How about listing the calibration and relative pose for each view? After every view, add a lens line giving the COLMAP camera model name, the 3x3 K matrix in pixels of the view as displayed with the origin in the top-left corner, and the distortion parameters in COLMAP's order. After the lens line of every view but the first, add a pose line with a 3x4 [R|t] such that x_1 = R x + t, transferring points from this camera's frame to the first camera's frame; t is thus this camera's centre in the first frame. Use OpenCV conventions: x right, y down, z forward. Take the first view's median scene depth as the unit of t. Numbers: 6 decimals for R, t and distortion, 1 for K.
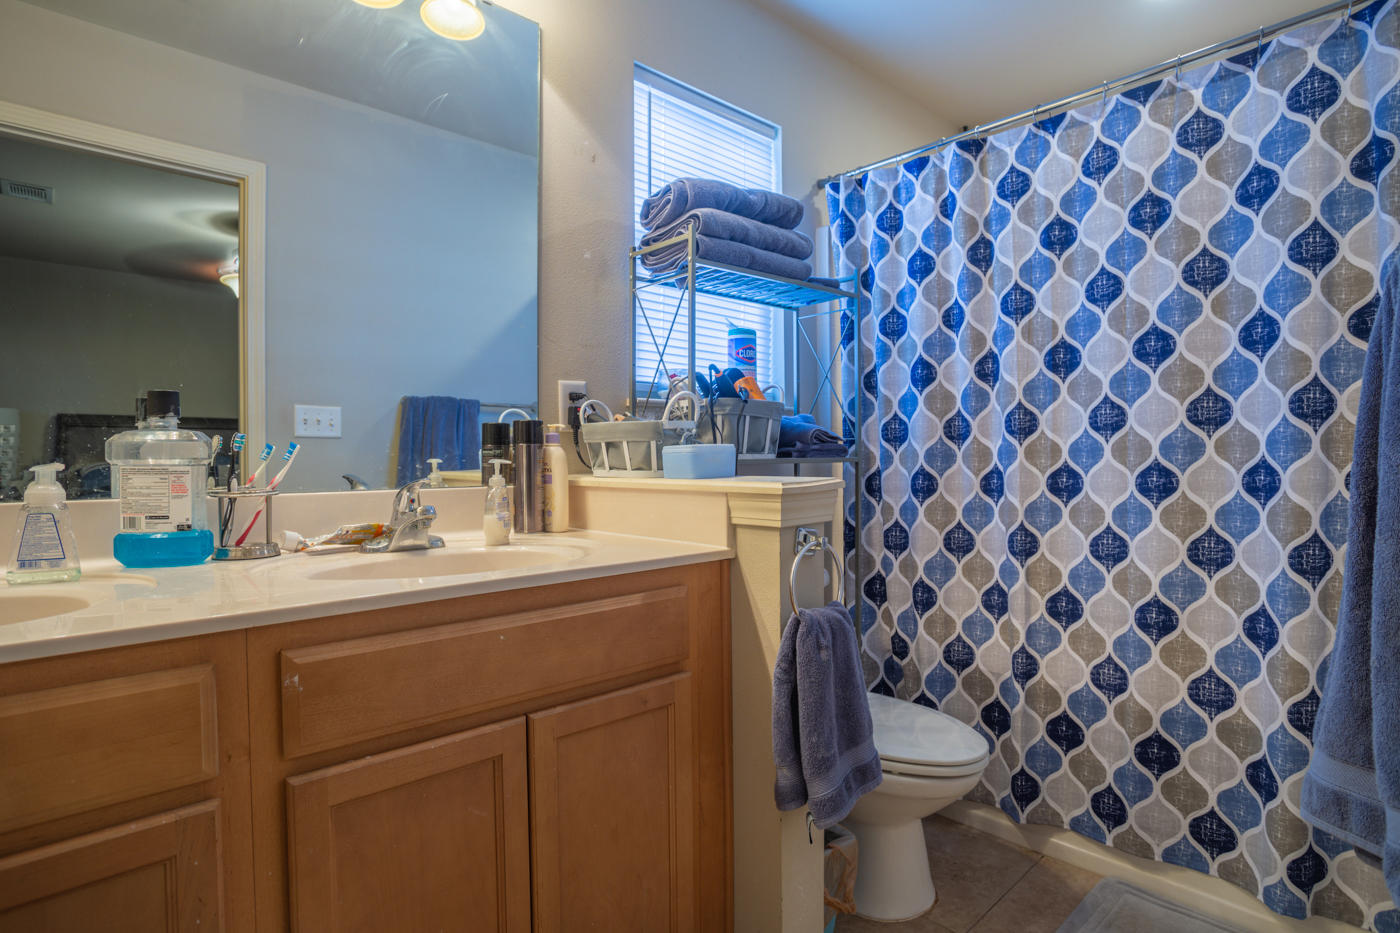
lens RADIAL K [[713.8, 0, 696.9], [0, 713.8, 467.2], [0, 0, 1]] dist [-0.072481, 0.035801]
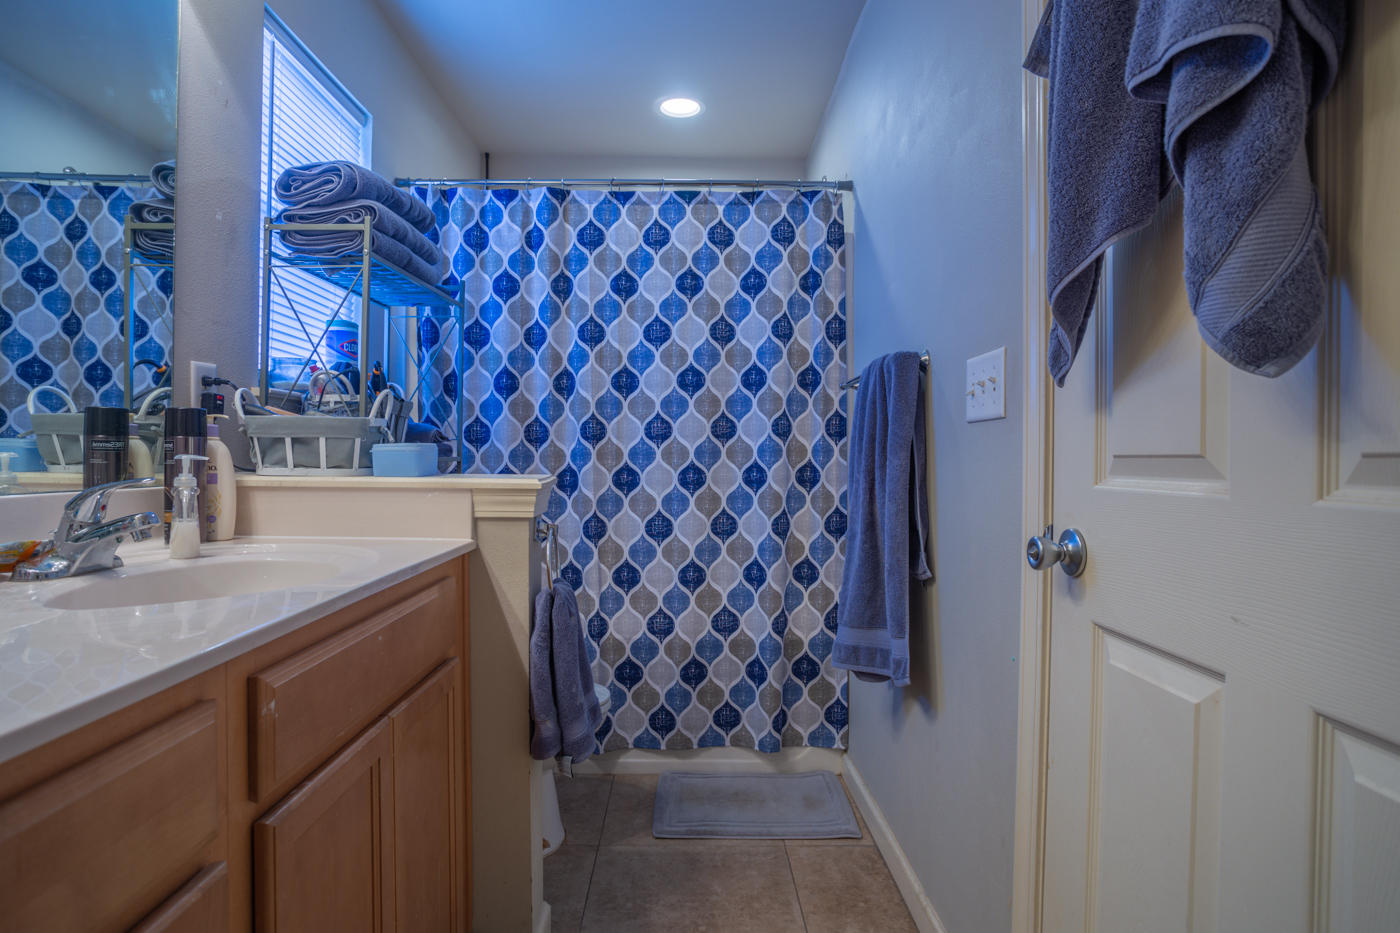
lens RADIAL K [[713.8, 0, 696.9], [0, 713.8, 467.2], [0, 0, 1]] dist [-0.072481, 0.035801]
pose [[0.693454, 0.003398, 0.720493, -0.346672], [-0.004154, 0.999991, -0.000718, 0.001351], [-0.720489, -0.002494, 0.693462, 0.004753]]
